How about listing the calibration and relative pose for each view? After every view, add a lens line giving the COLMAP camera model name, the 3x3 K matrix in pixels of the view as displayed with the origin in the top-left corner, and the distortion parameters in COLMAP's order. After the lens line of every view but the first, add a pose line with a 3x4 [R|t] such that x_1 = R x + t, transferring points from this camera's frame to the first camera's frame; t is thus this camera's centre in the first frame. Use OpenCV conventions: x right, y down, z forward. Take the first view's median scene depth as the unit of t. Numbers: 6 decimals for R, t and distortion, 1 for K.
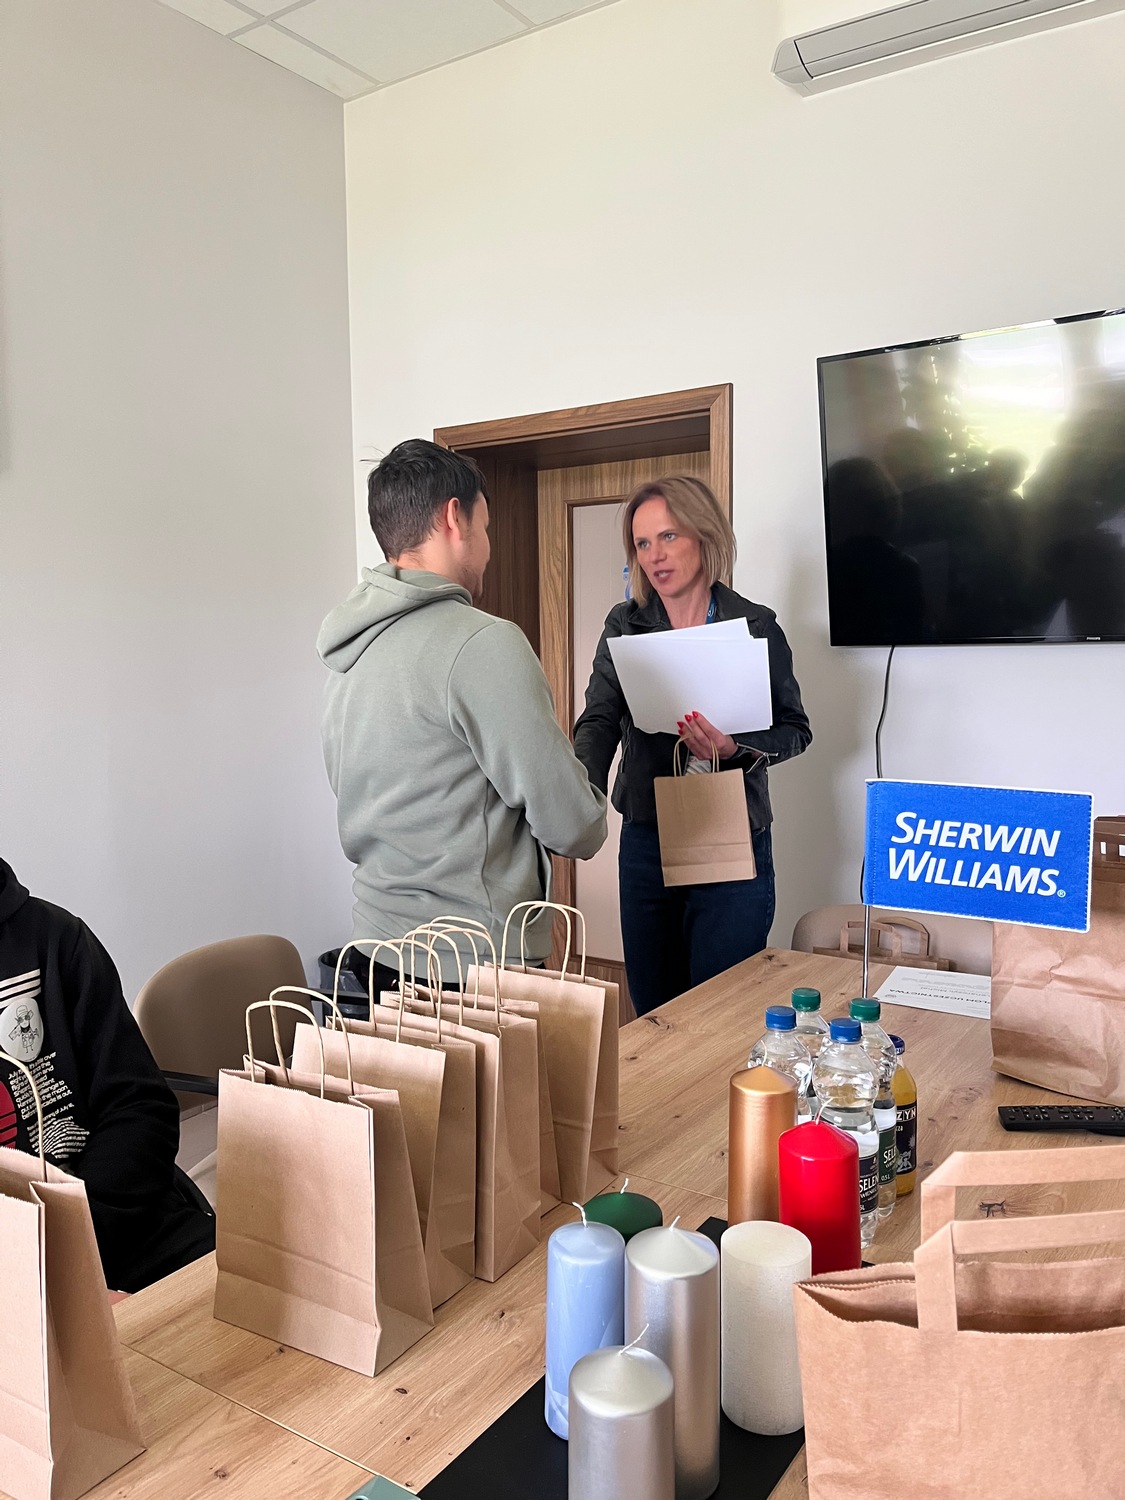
lens RADIAL K [[1149.1, 0, 562.5], [0, 1149.1, 750.0], [0, 0, 1]] dist [0.009012, -0.005081]
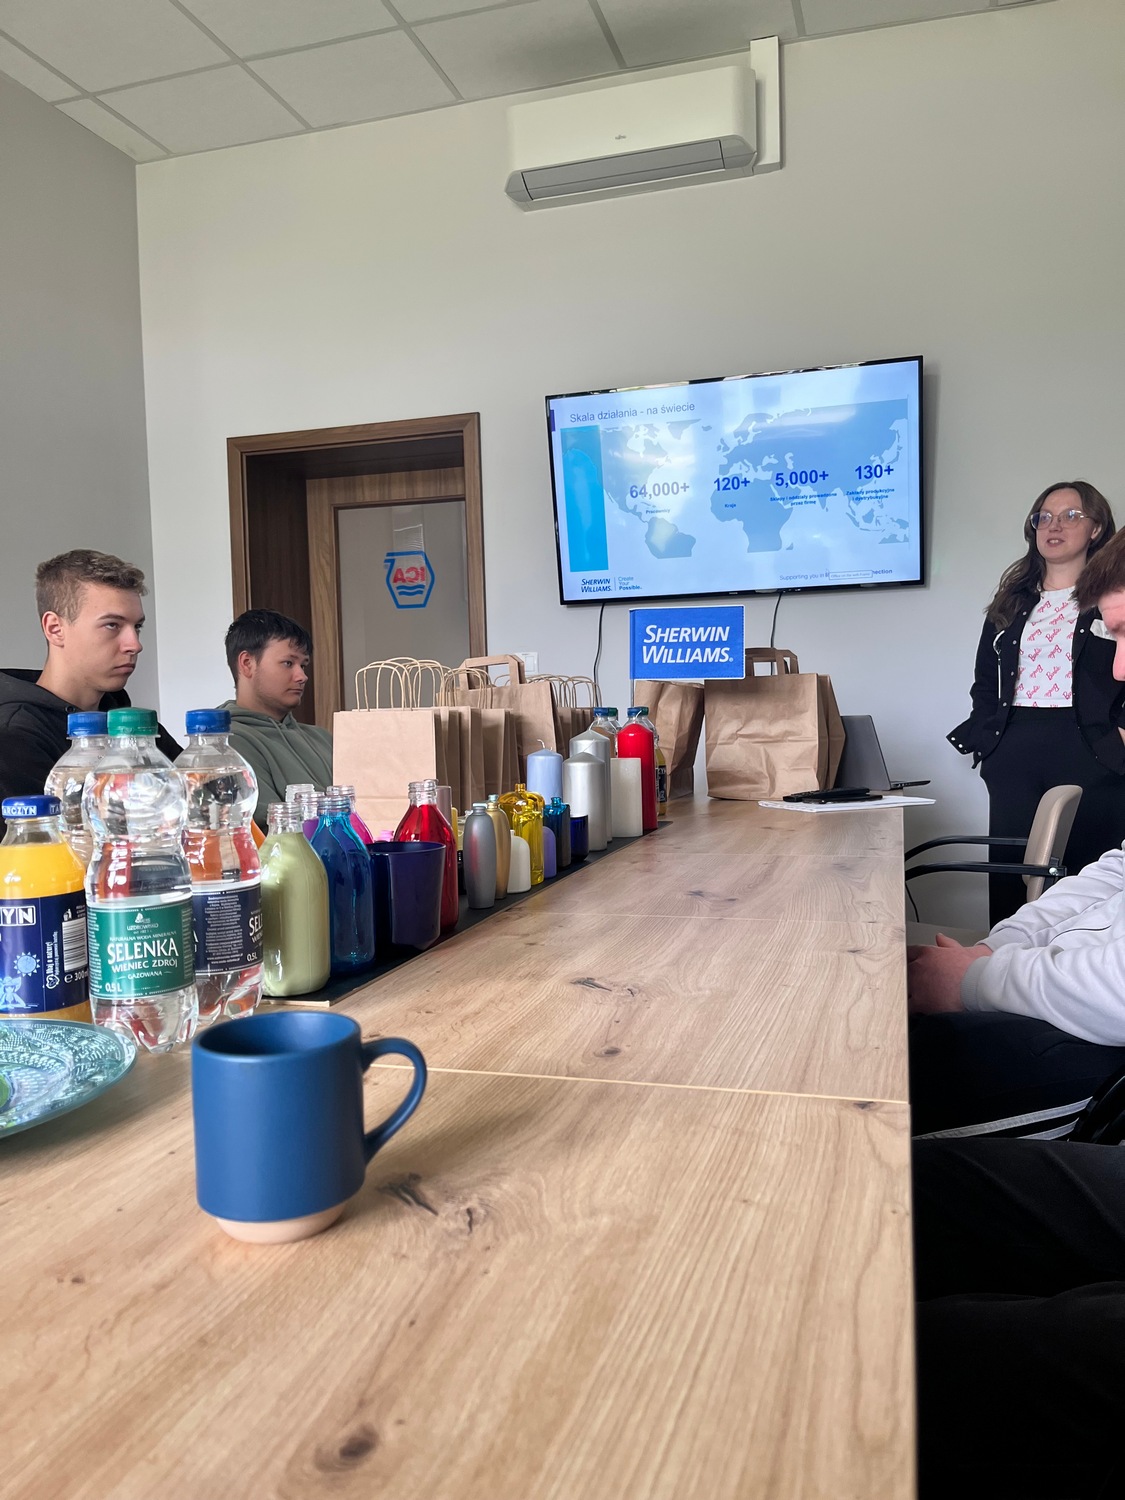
lens RADIAL K [[1149.1, 0, 562.5], [0, 1149.1, 750.0], [0, 0, 1]] dist [0.009012, -0.005081]
pose [[0.958449, -0.021050, 0.284488, -0.142611], [0.034534, 0.998501, -0.042465, 0.127977], [-0.283167, 0.050525, 0.957739, -0.277861]]
